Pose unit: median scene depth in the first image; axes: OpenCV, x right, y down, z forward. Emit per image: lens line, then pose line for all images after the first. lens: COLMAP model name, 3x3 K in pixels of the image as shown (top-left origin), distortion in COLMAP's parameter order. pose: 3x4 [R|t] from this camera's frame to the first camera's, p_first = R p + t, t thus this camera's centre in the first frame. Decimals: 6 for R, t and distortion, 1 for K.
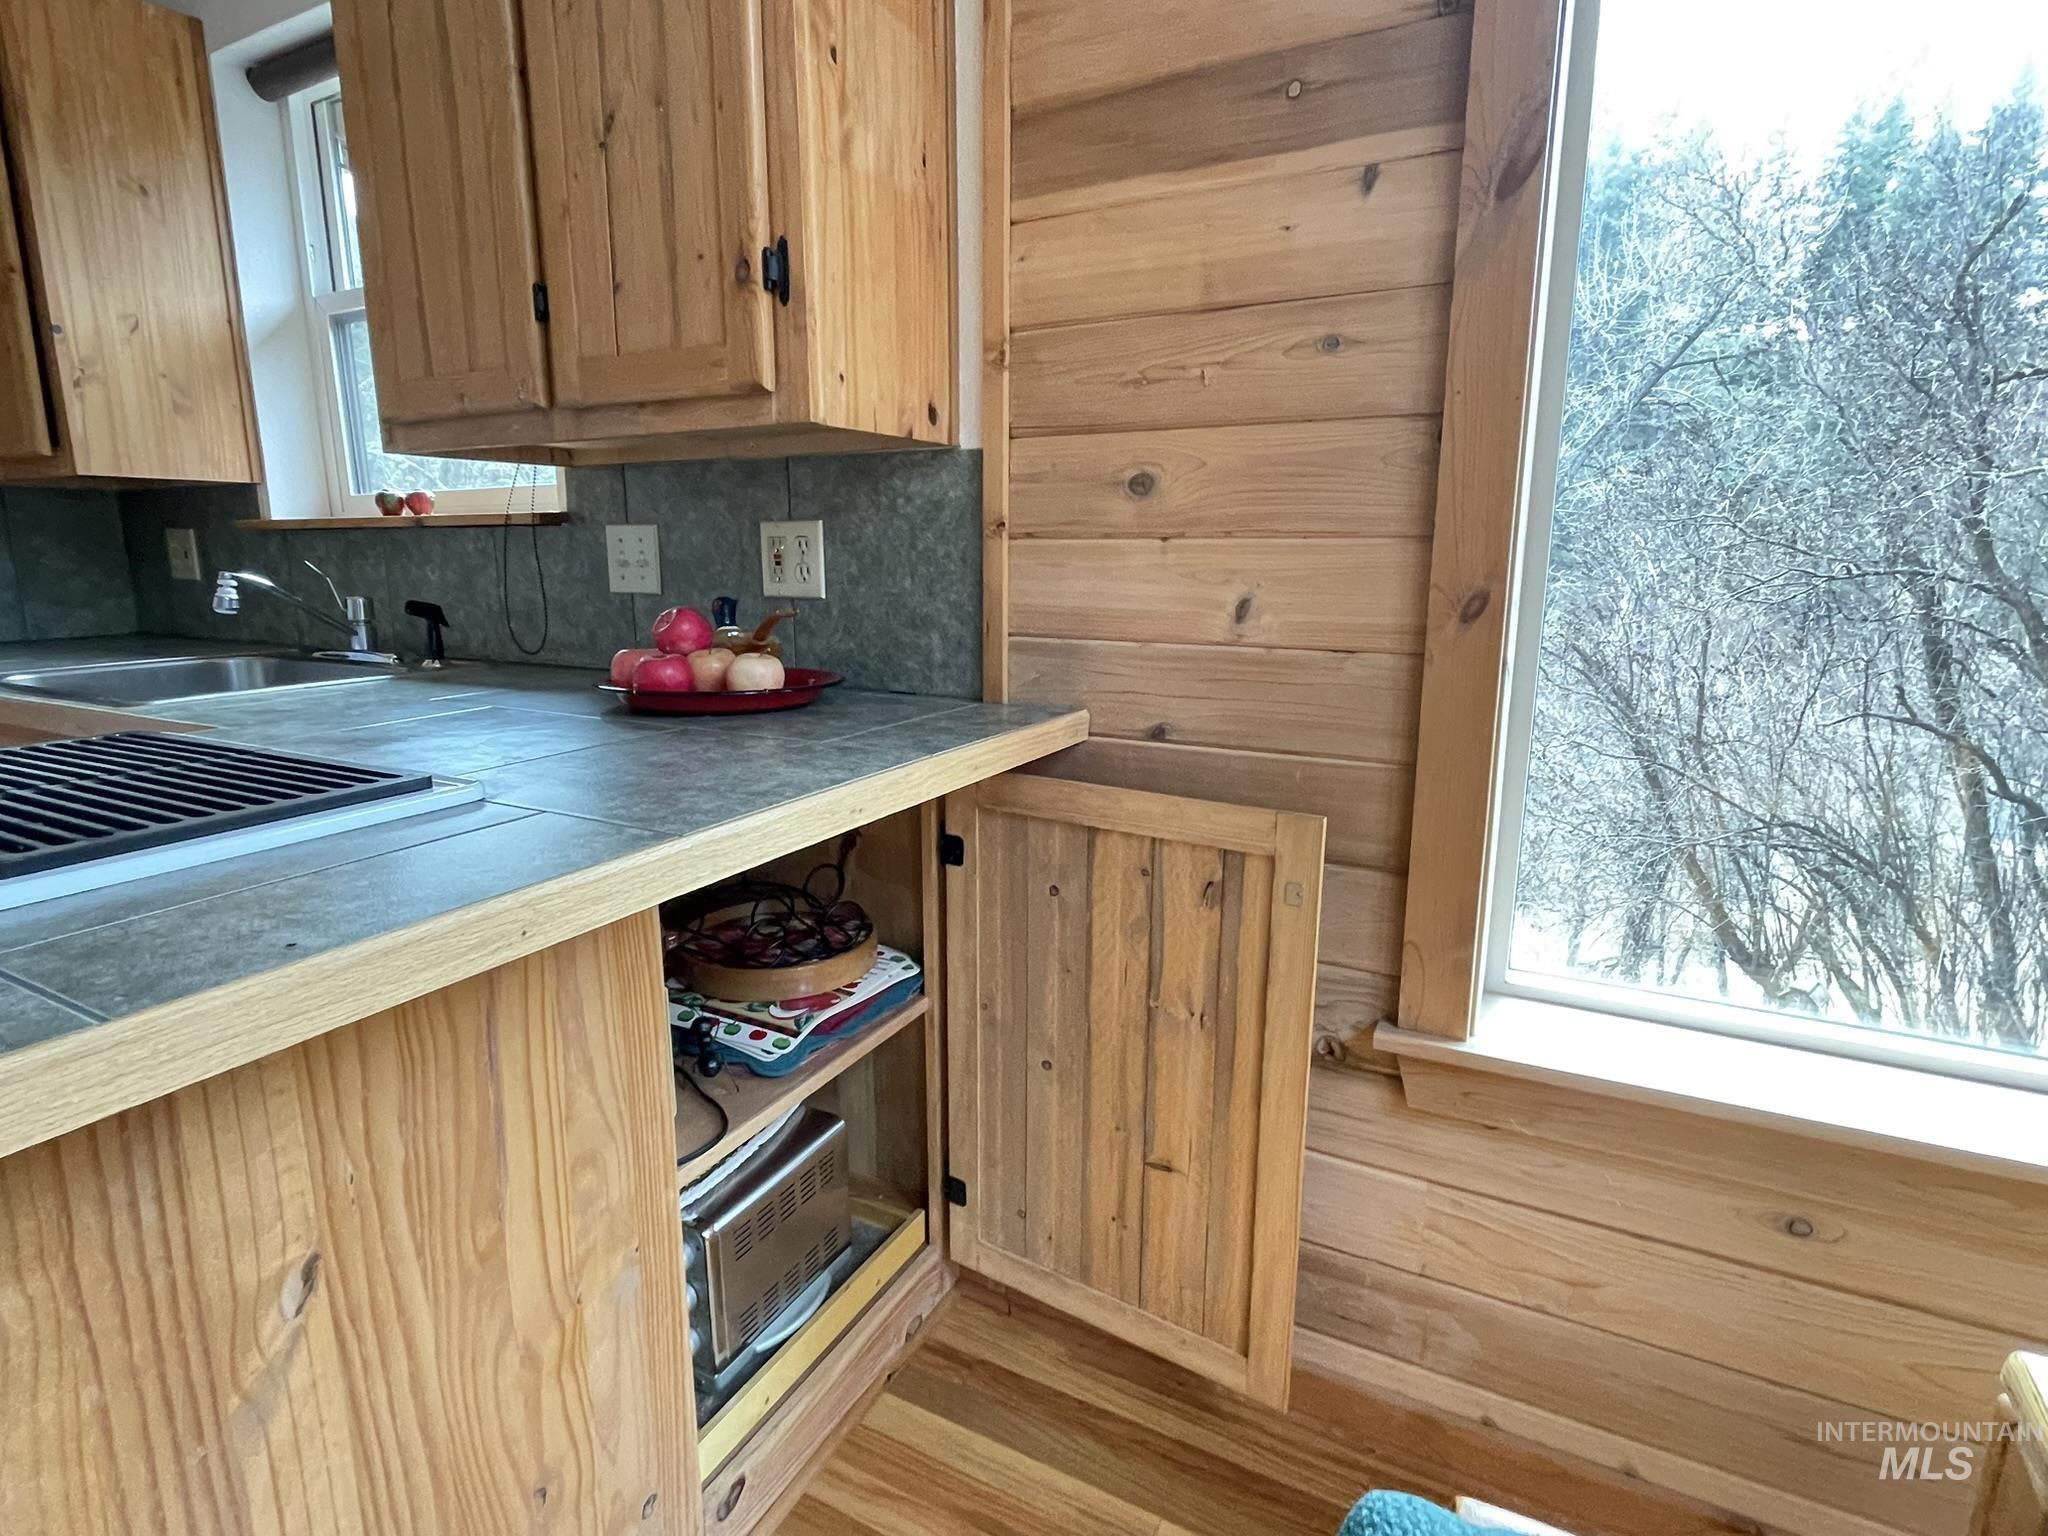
lens RADIAL K [[1037.4, 0, 1014.9], [0, 1037.4, 752.5], [0, 0, 1]] dist [-0.007792, 0.002695]
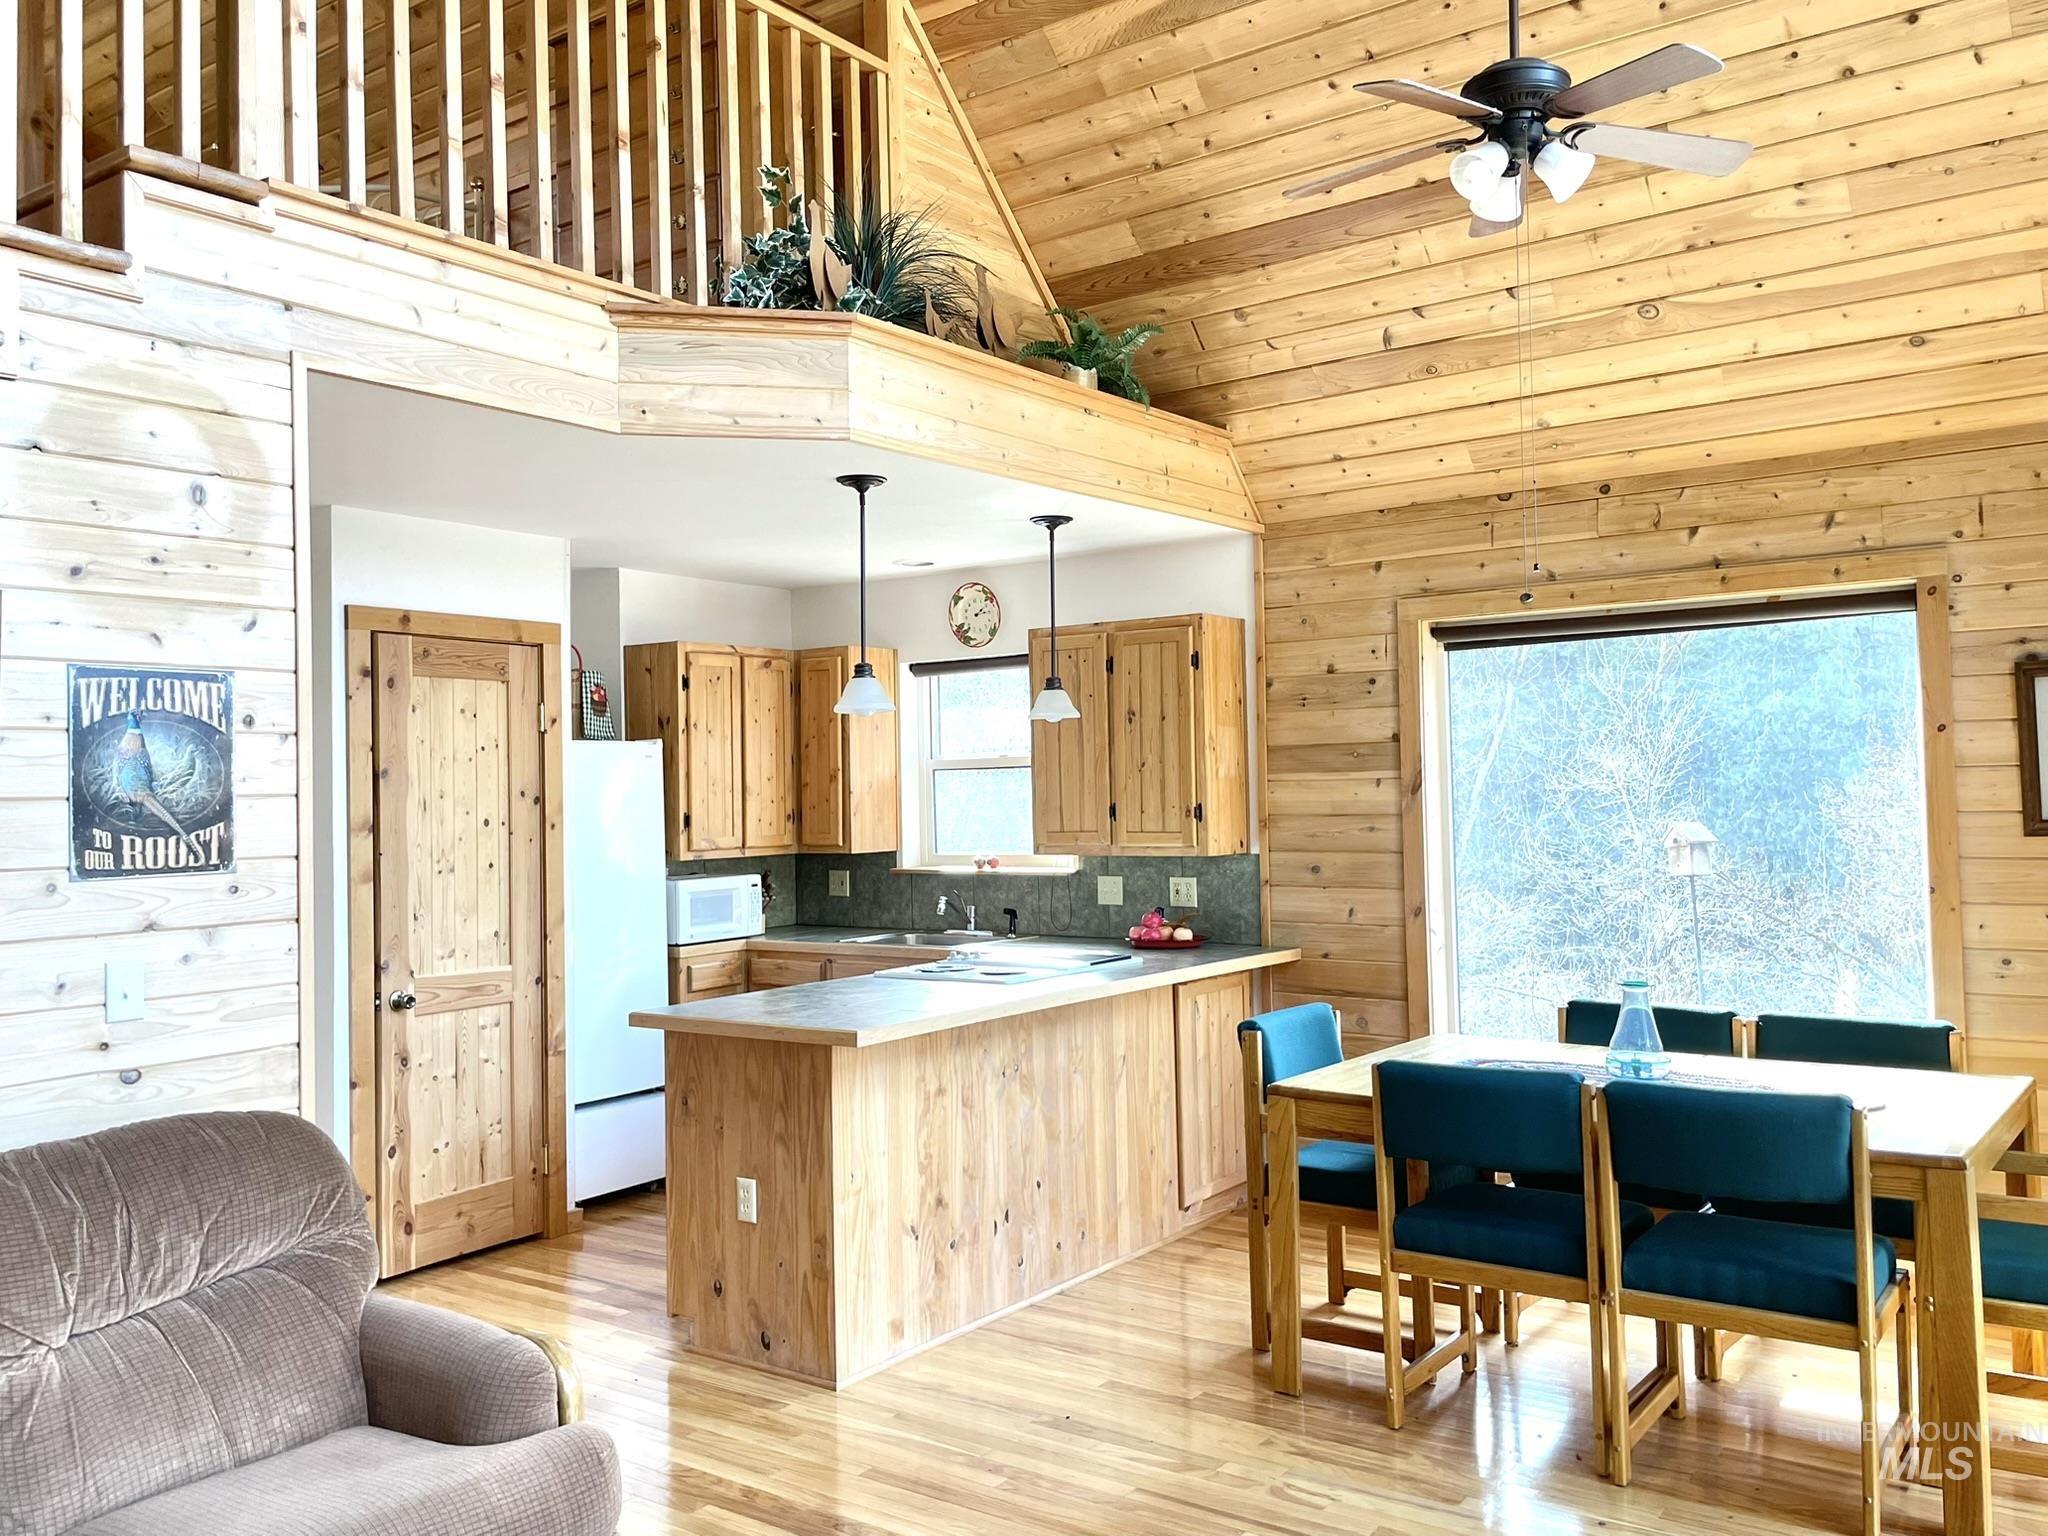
lens RADIAL K [[1656.3, 0, 1018.2], [0, 1656.3, 743.5], [0, 0, 1]] dist [0.088675, -0.104730]
pose [[0.988844, -0.024029, -0.147002, -0.008170], [-0.009054, 0.975381, -0.220341, 0.383893], [0.148678, 0.219214, 0.964282, -3.277113]]
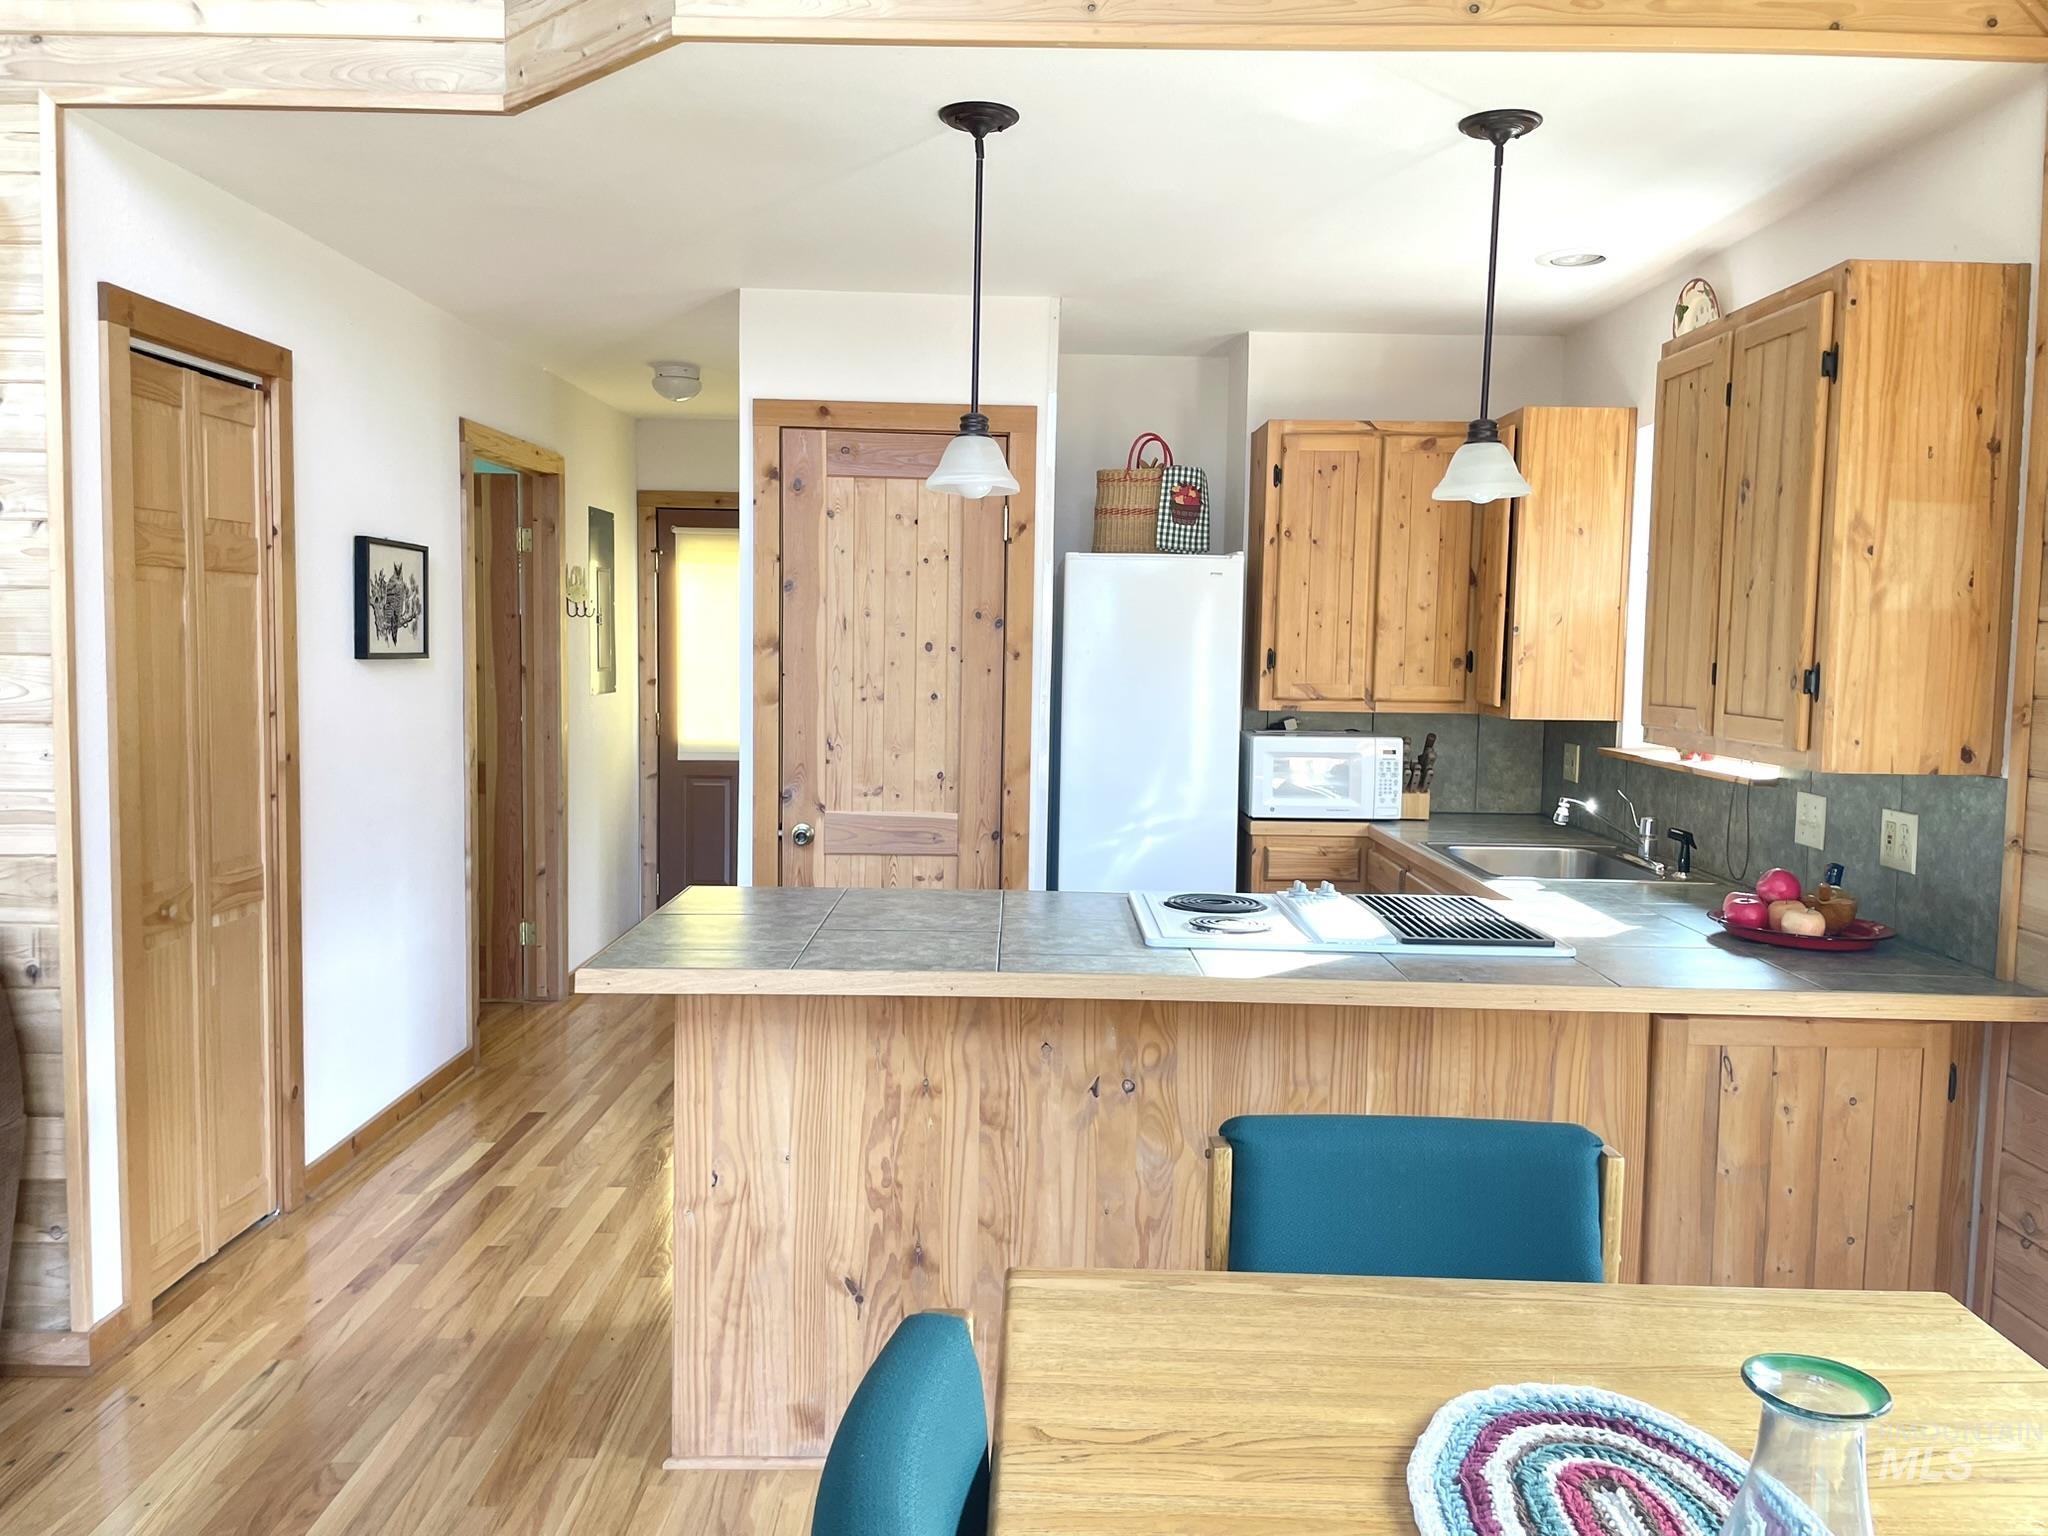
lens RADIAL K [[1547.1, 0, 1033.3], [0, 1547.1, 746.3], [0, 0, 1]] dist [0.078985, -0.104276]
pose [[0.472861, 0.071932, -0.878196, 1.041973], [-0.188761, 0.981794, -0.021220, -0.060308], [0.860681, 0.175803, 0.477830, -0.933364]]
